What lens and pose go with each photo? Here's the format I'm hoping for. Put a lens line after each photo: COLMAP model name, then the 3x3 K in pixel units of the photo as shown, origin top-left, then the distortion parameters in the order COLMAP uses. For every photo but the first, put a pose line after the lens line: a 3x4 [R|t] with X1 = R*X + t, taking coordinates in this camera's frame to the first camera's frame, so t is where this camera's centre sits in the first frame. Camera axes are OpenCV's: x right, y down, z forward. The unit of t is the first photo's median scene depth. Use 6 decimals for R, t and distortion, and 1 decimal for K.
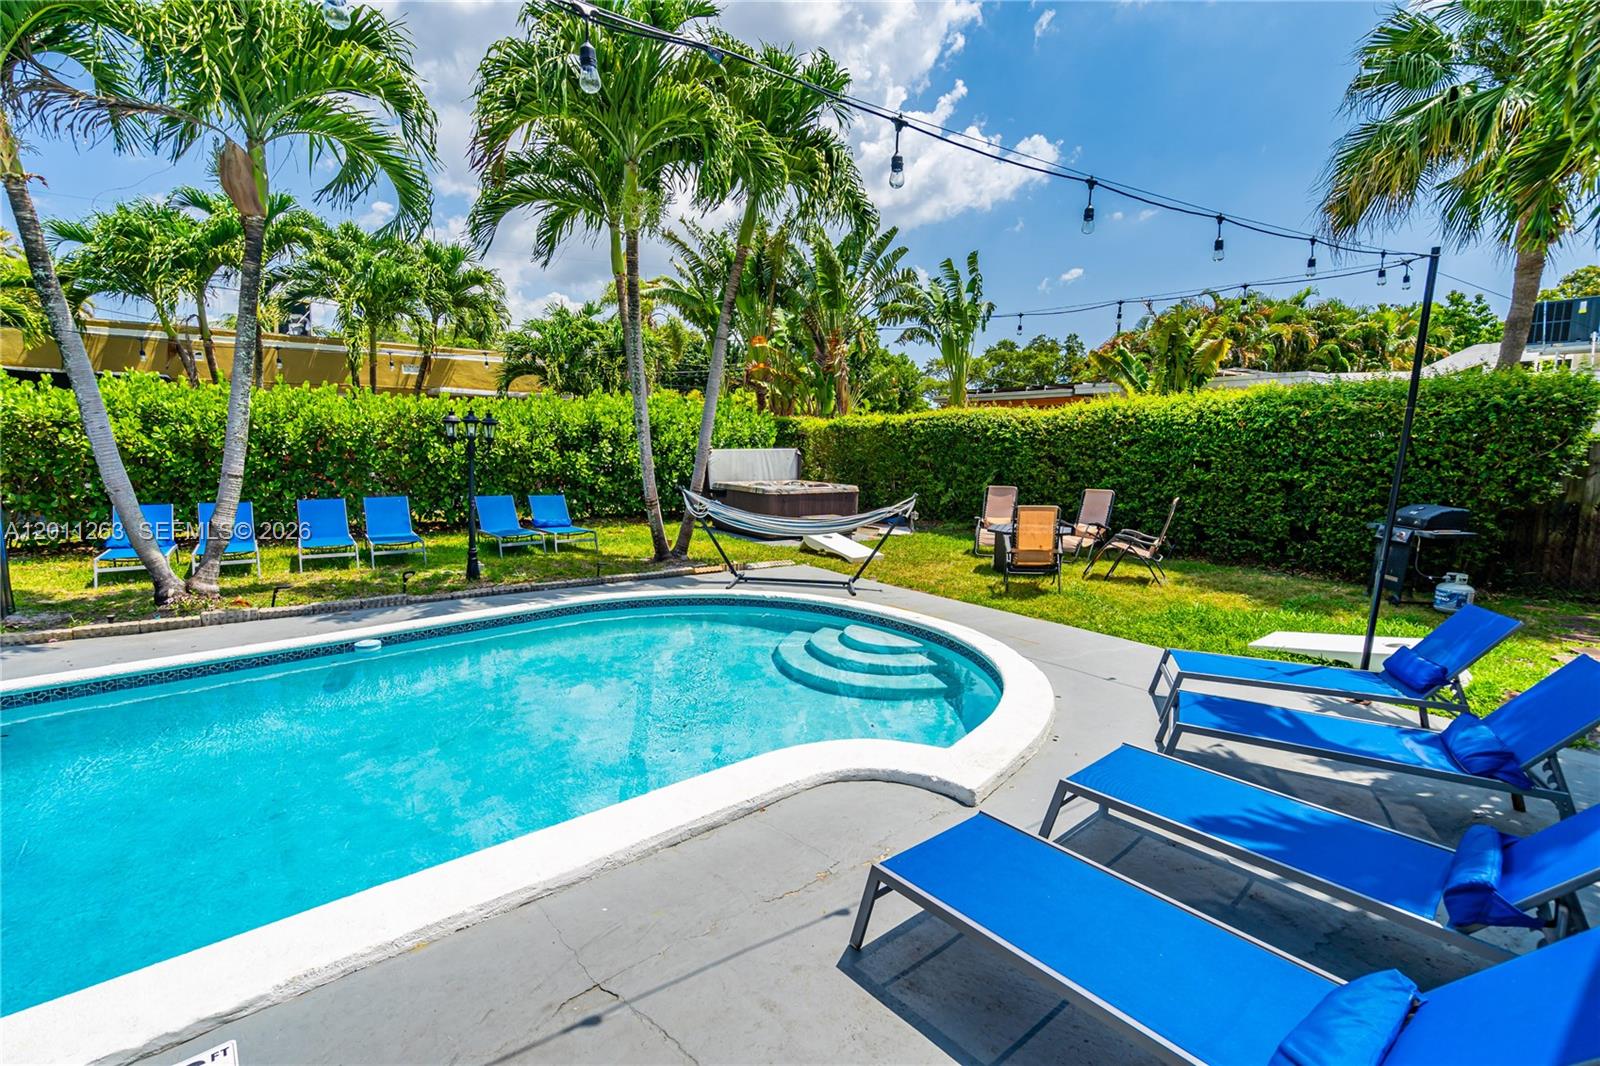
lens RADIAL K [[724.0, 0, 800.0], [0, 724.0, 533.0], [0, 0, 1]] dist [0.002580, -0.000728]
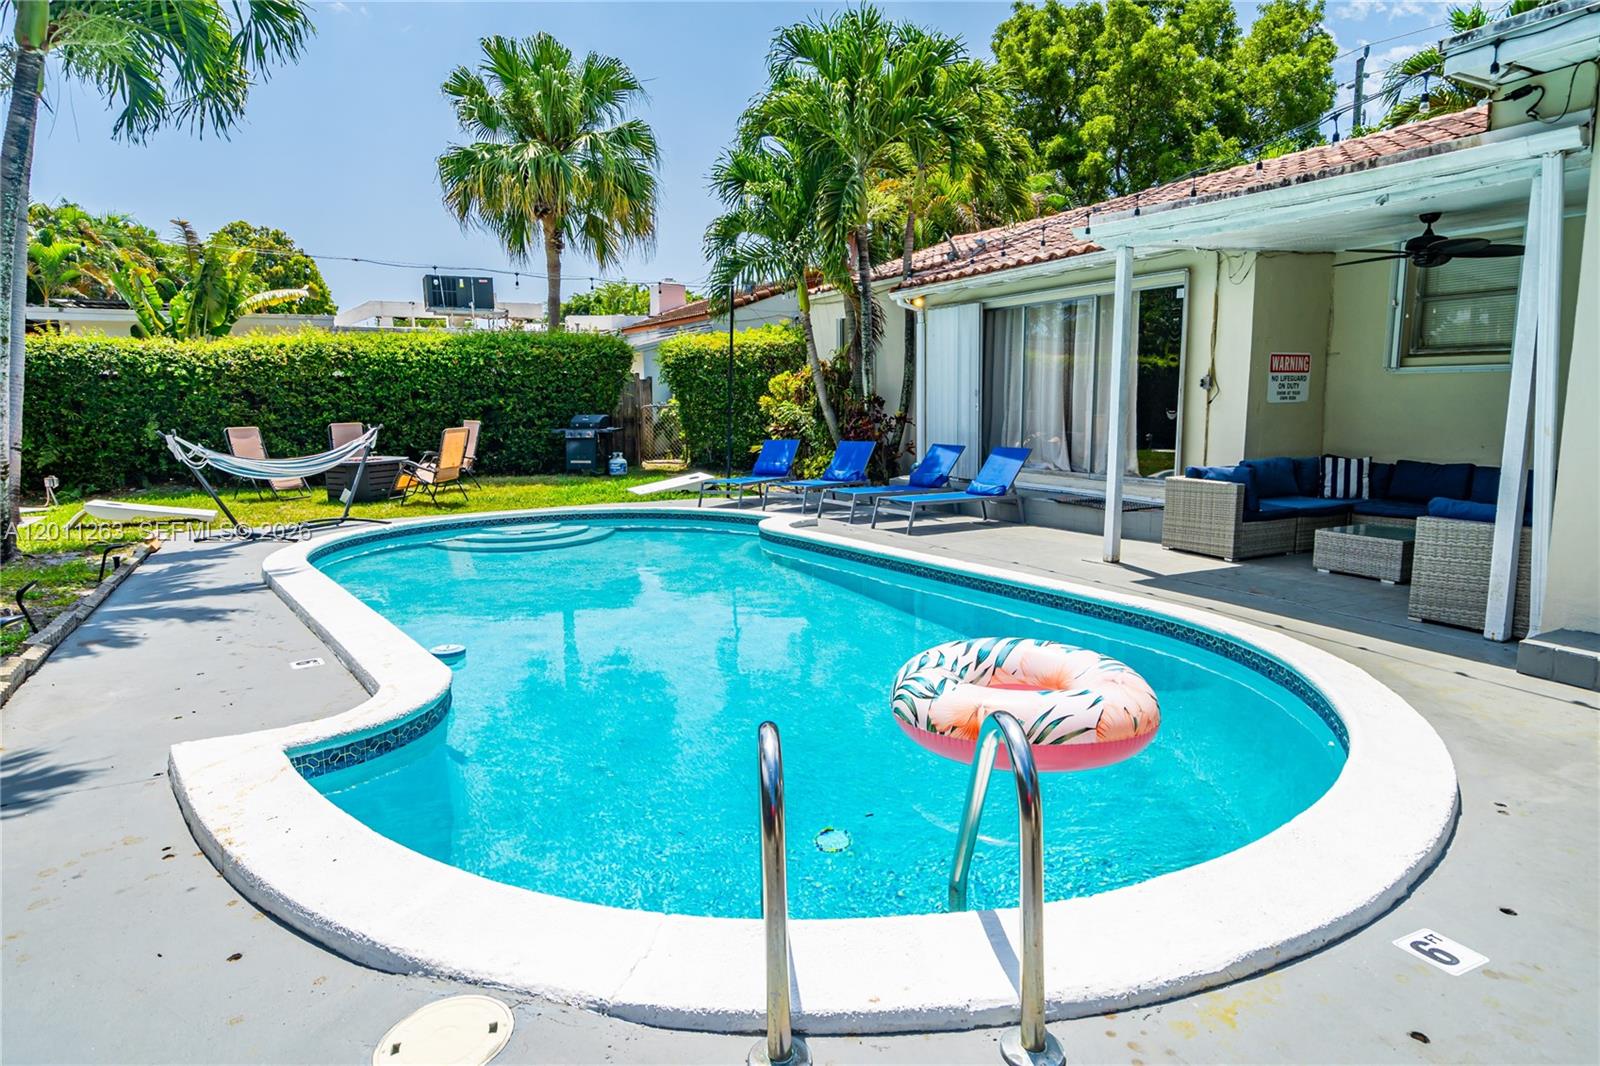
lens RADIAL K [[884.2, 0, 800.0], [0, 884.2, 533.0], [0, 0, 1]] dist [-0.003099, -0.001949]
pose [[0.180869, -0.167887, 0.969072, -0.797910], [0.134699, 0.980266, 0.144686, -0.000888], [-0.974239, 0.104364, 0.199914, 0.138598]]
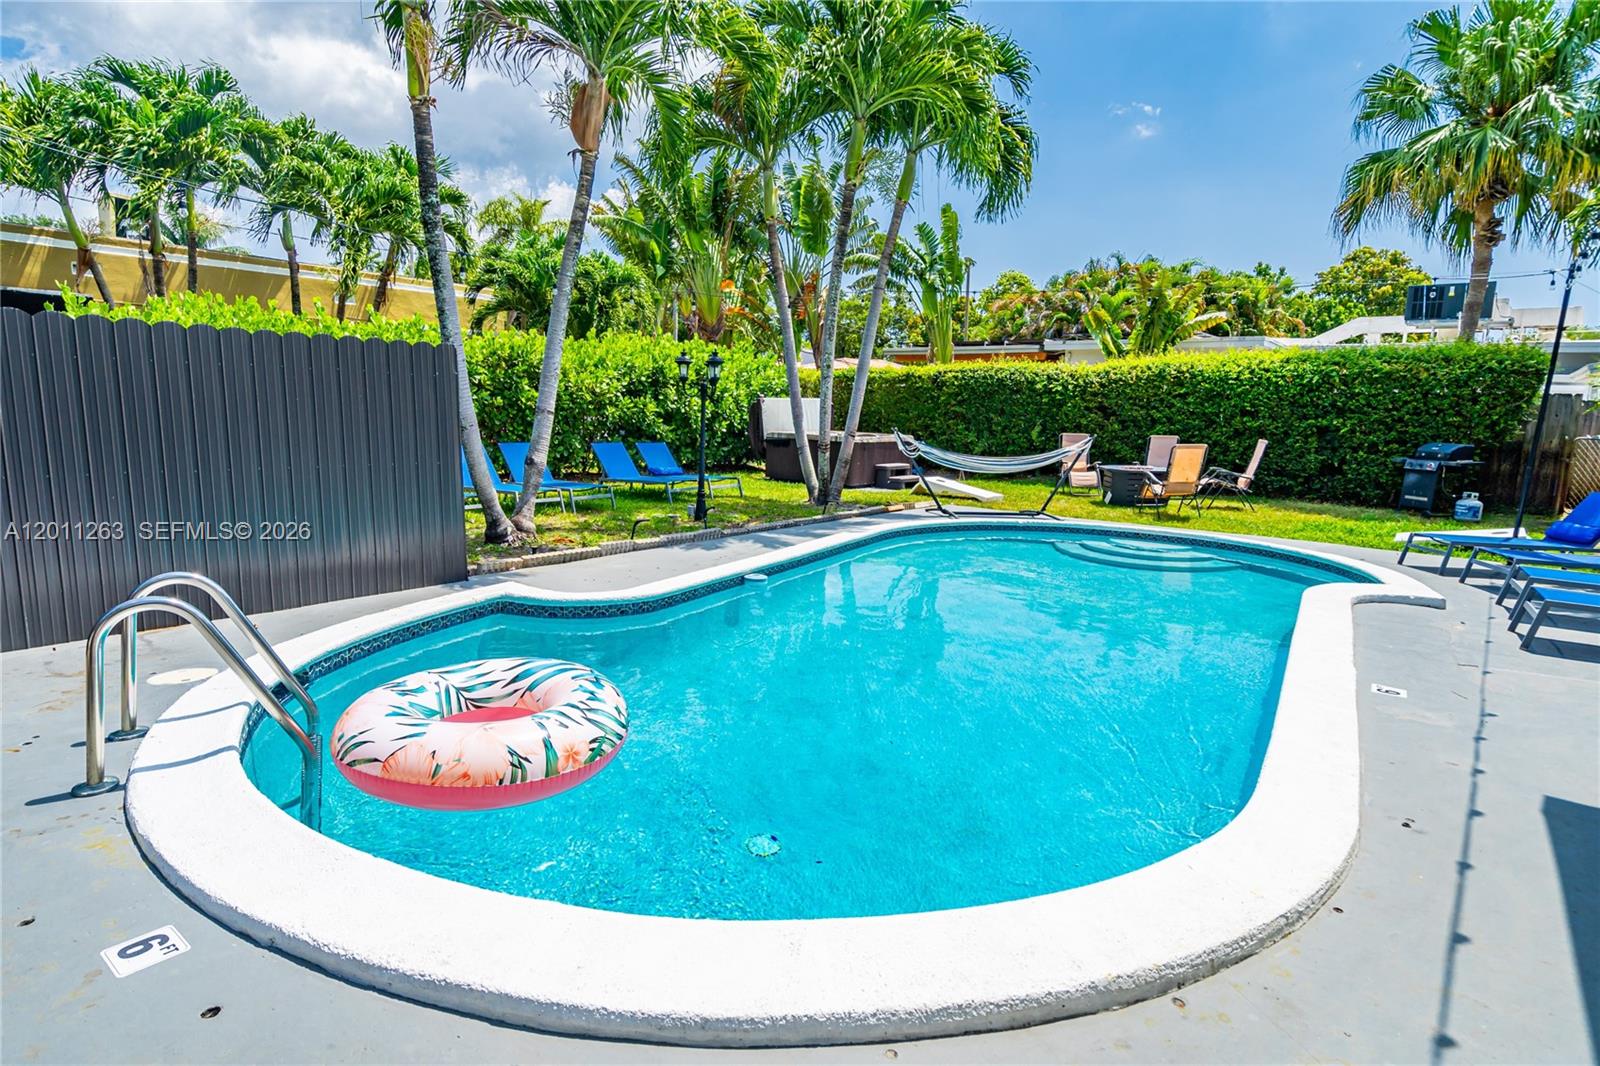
lens RADIAL K [[838.6, 0, 806.2], [0, 838.6, 516.4], [0, 0, 1]] dist [0.004361, 0.001546]
pose [[0.963680, -0.025067, 0.265881, -0.534996], [0.021293, 0.999628, 0.017067, 0.036015], [-0.266210, -0.010786, 0.963855, -0.138118]]
